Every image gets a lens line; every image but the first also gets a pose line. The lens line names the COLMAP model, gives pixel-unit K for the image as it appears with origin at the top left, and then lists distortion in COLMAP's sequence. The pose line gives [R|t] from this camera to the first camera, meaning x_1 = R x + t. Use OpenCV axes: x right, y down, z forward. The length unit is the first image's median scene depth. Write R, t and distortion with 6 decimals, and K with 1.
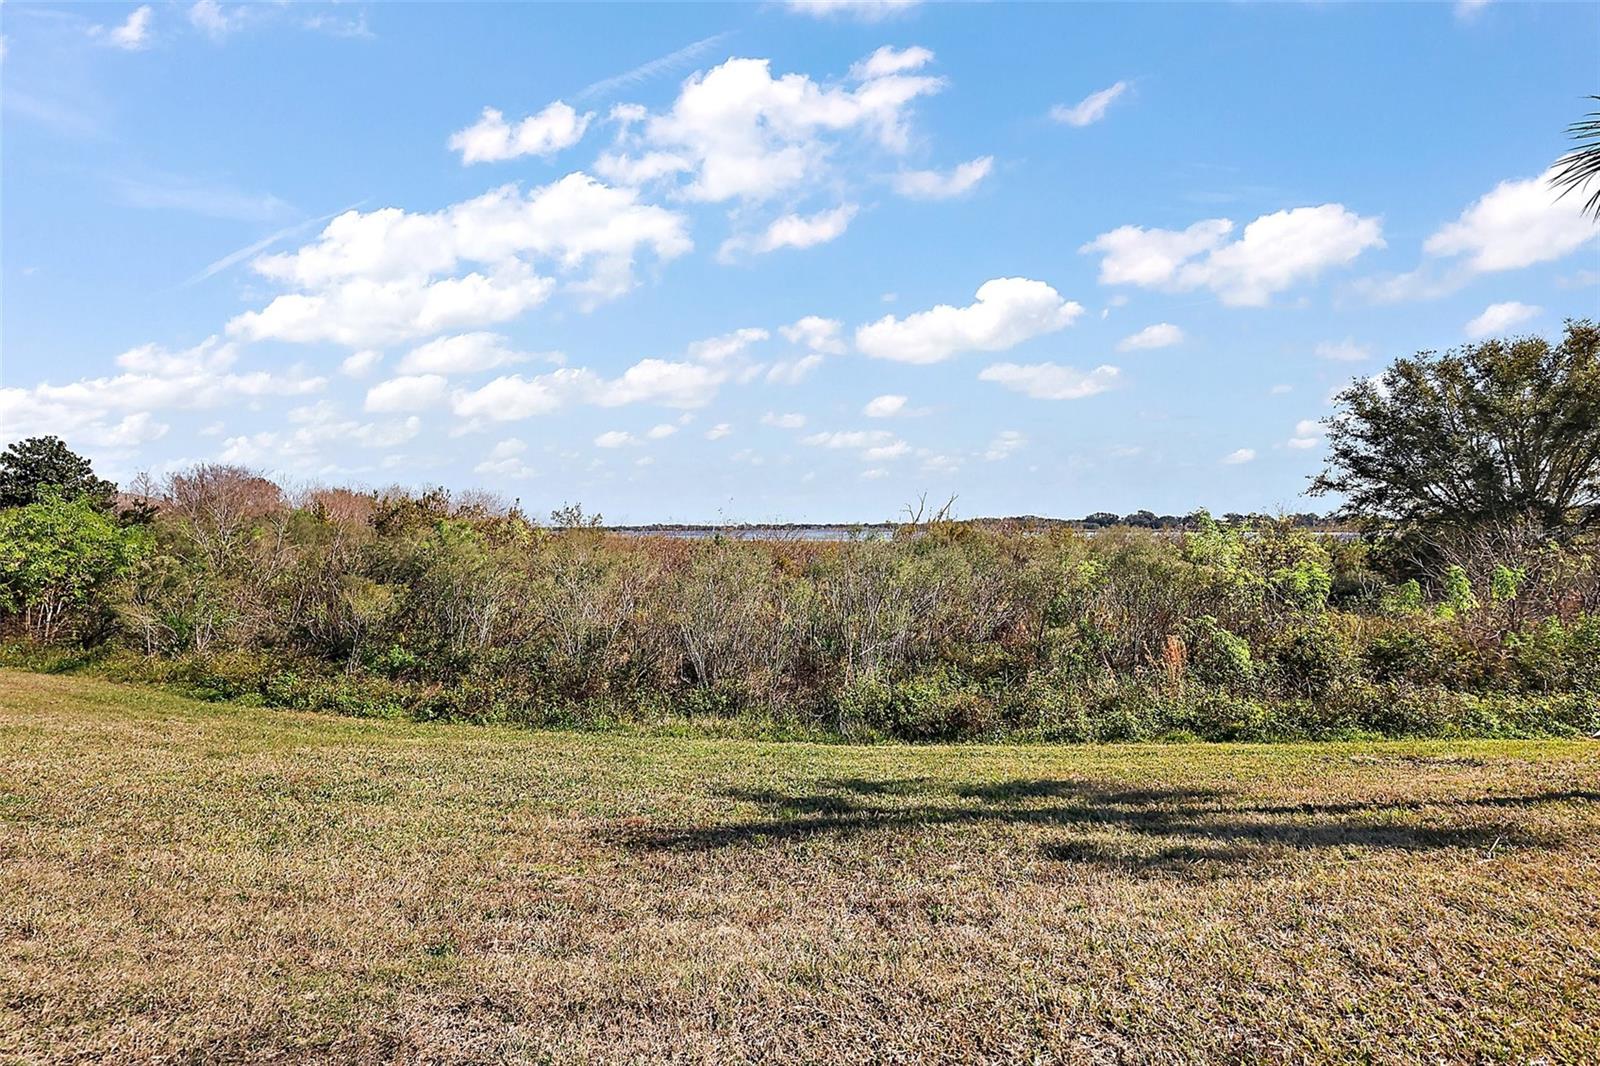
lens RADIAL K [[707.4, 0, 800.0], [0, 707.4, 533.0], [0, 0, 1]] dist [-0.000555, -0.000006]
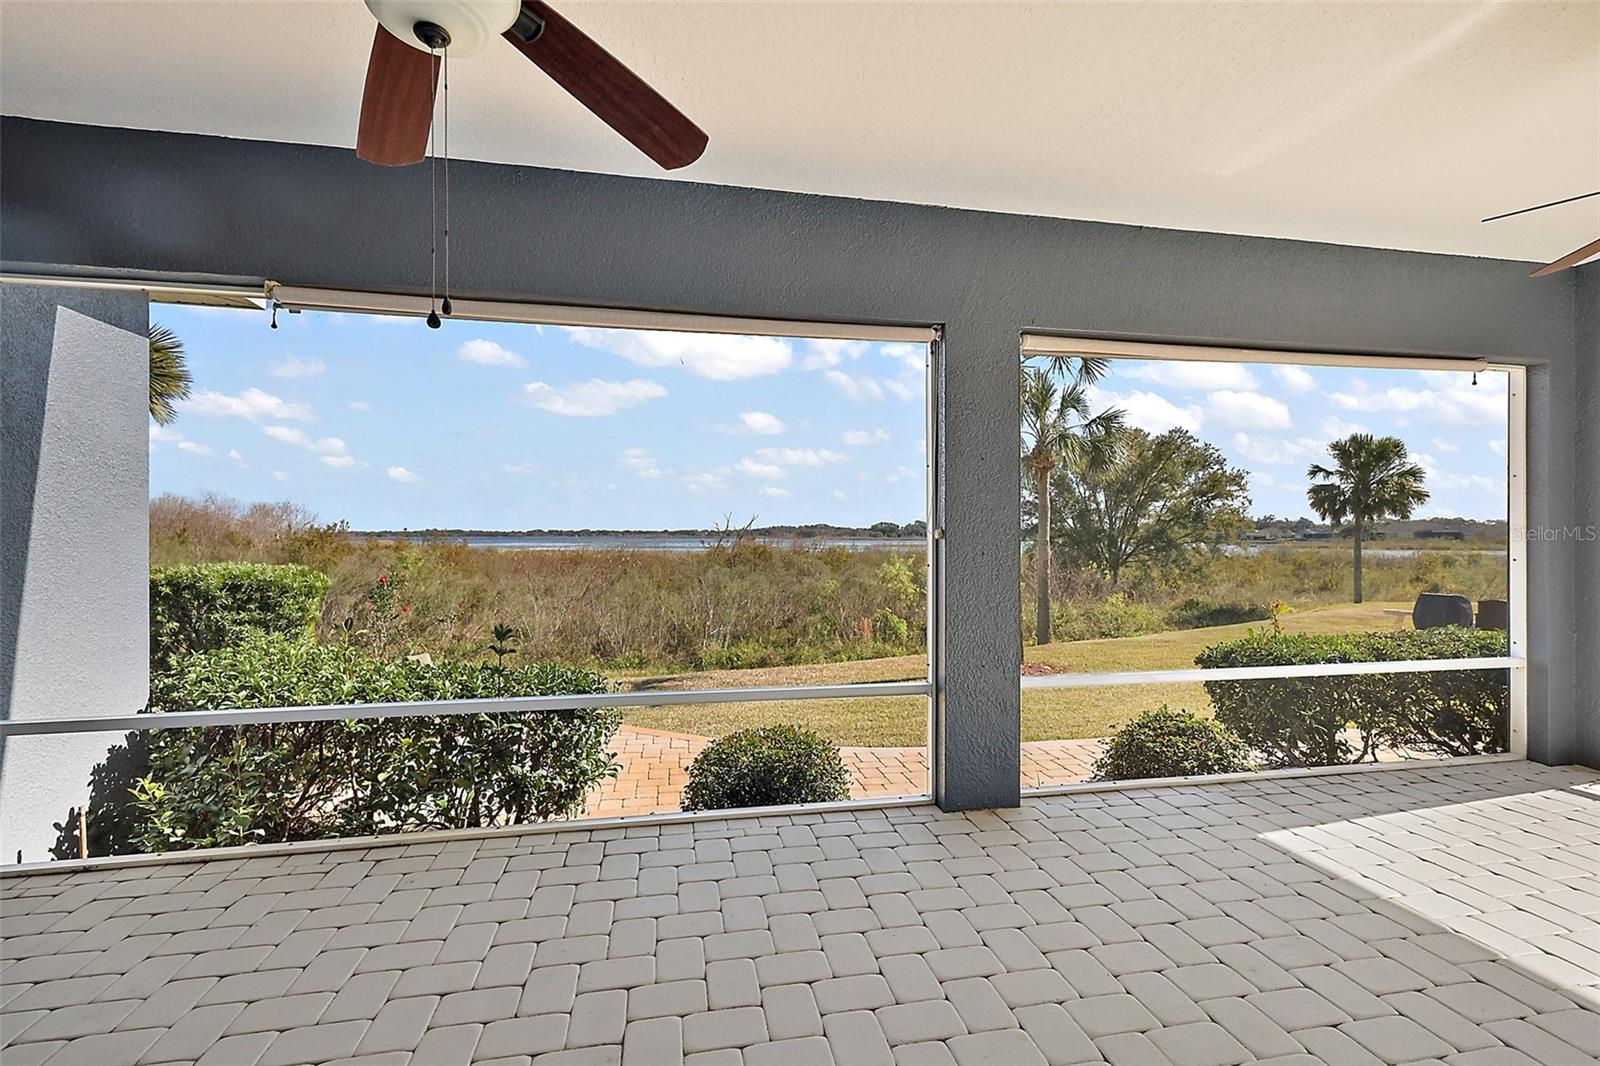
lens RADIAL K [[707.4, 0, 800.0], [0, 707.4, 533.0], [0, 0, 1]] dist [-0.000555, -0.000006]
pose [[0.960353, 0.007176, 0.278694, -0.197211], [-0.004638, 0.999942, -0.009767, -0.069752], [-0.278748, 0.008088, 0.960330, -0.794106]]
